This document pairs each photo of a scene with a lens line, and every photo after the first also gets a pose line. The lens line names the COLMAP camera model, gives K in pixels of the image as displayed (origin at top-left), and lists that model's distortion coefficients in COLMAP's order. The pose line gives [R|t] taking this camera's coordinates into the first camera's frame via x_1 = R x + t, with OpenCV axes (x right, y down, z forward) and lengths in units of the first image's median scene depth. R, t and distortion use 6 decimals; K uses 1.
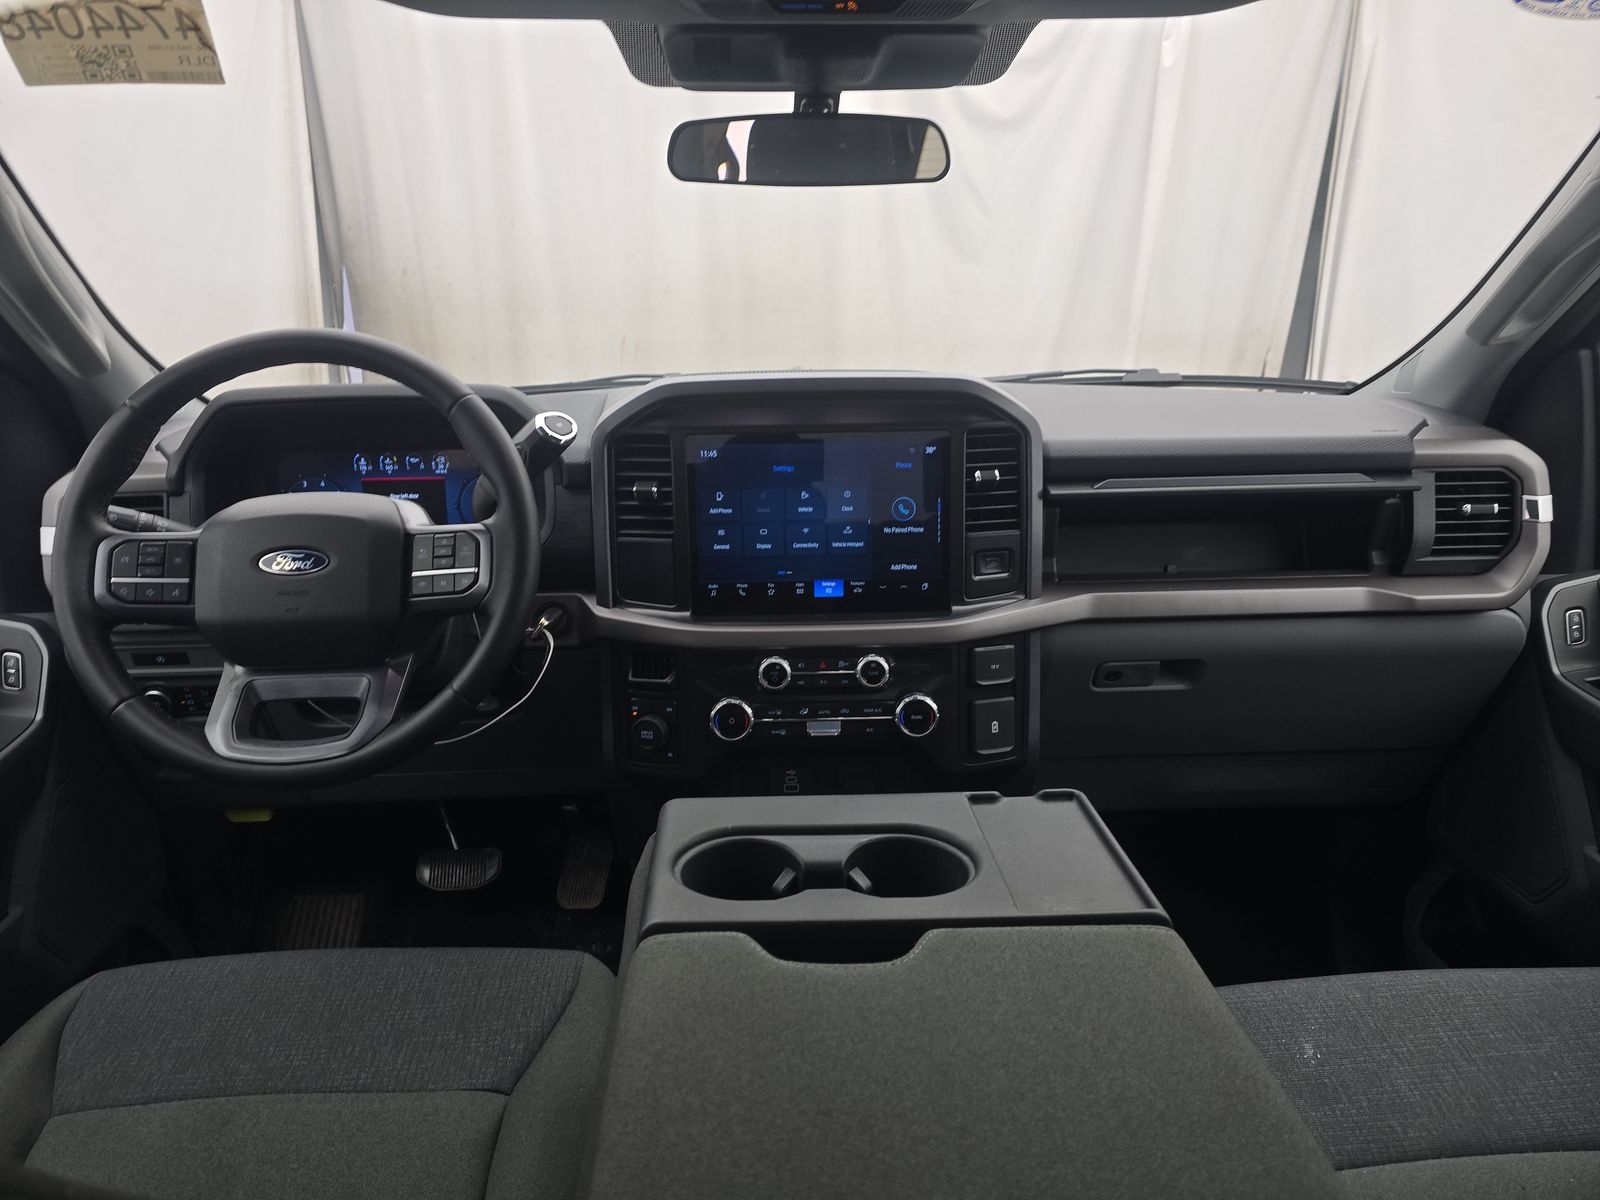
lens RADIAL K [[1076.4, 0, 800.0], [0, 1076.4, 600.0], [0, 0, 1]] dist [0.004440, -0.001104]
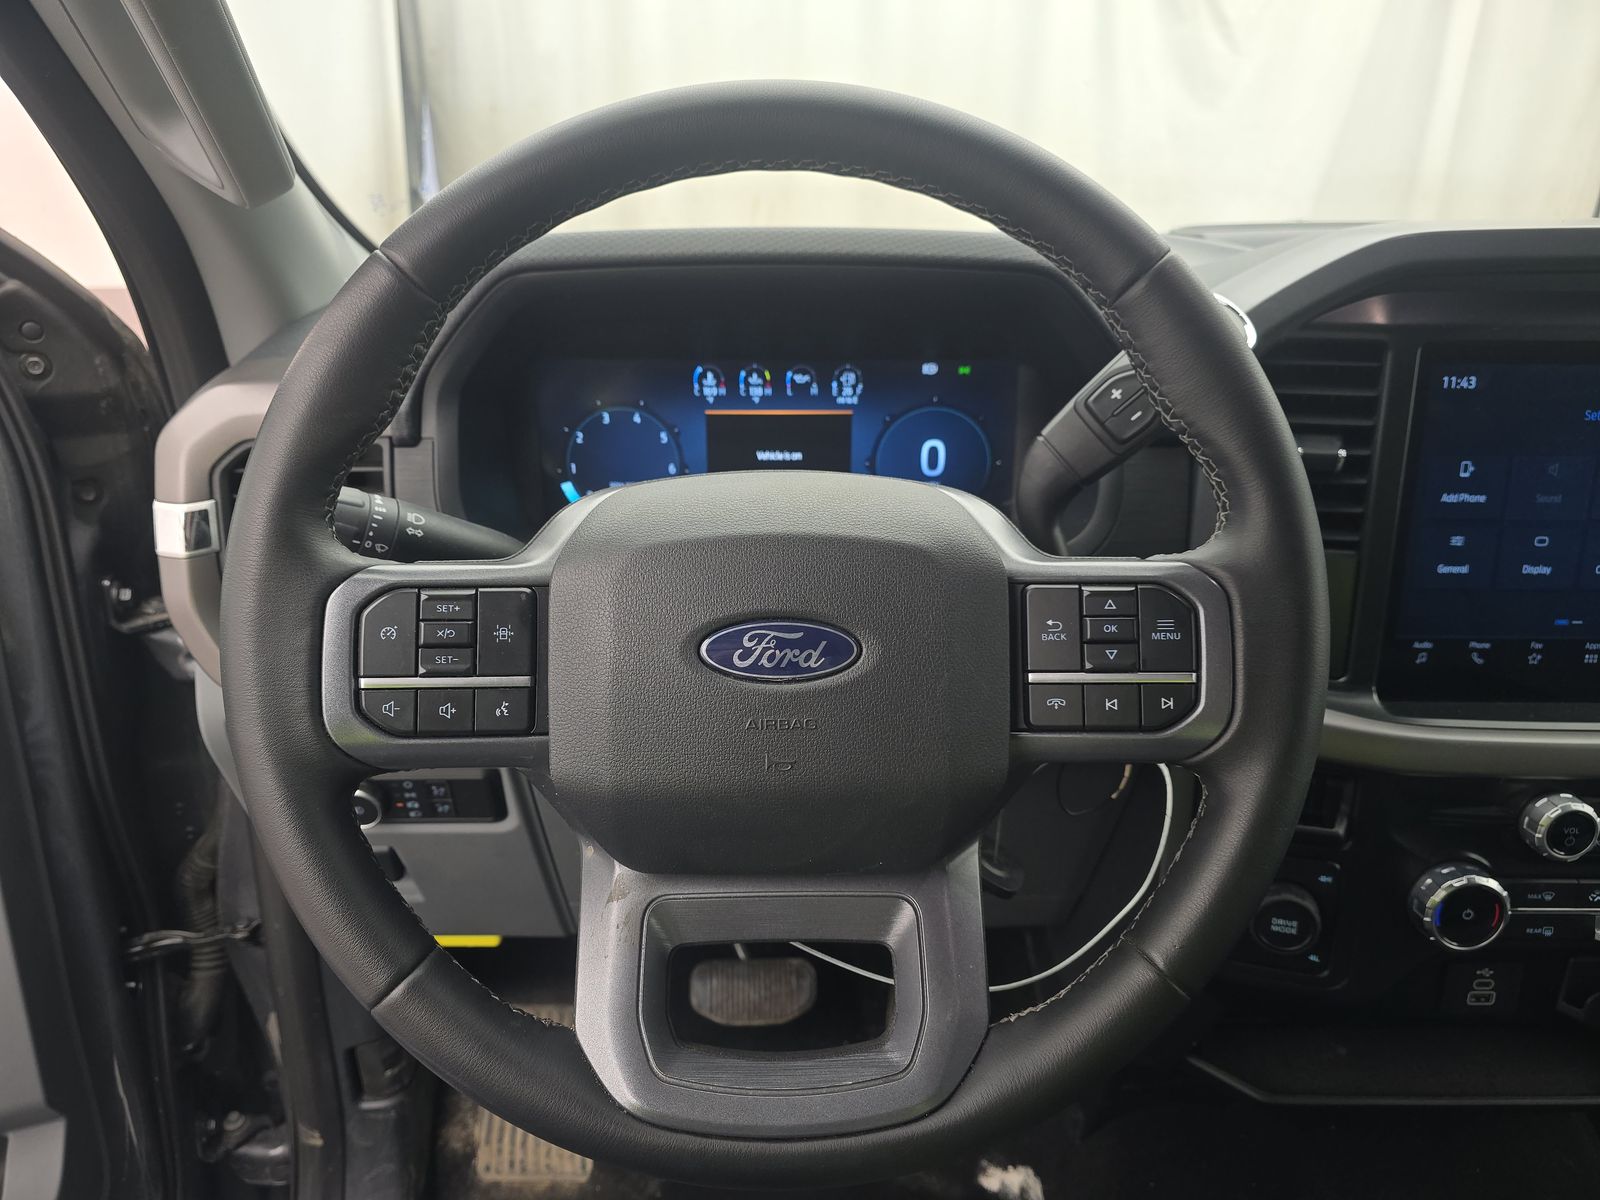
lens RADIAL K [[1126.6, 0, 791.8], [0, 1126.6, 601.7], [0, 0, 1]] dist [0.060169, -0.053661]
pose [[0.998014, 0.032453, -0.053983, -0.415428], [-0.027181, 0.995041, 0.095680, -0.090769], [0.056820, -0.094023, 0.993947, 0.529143]]
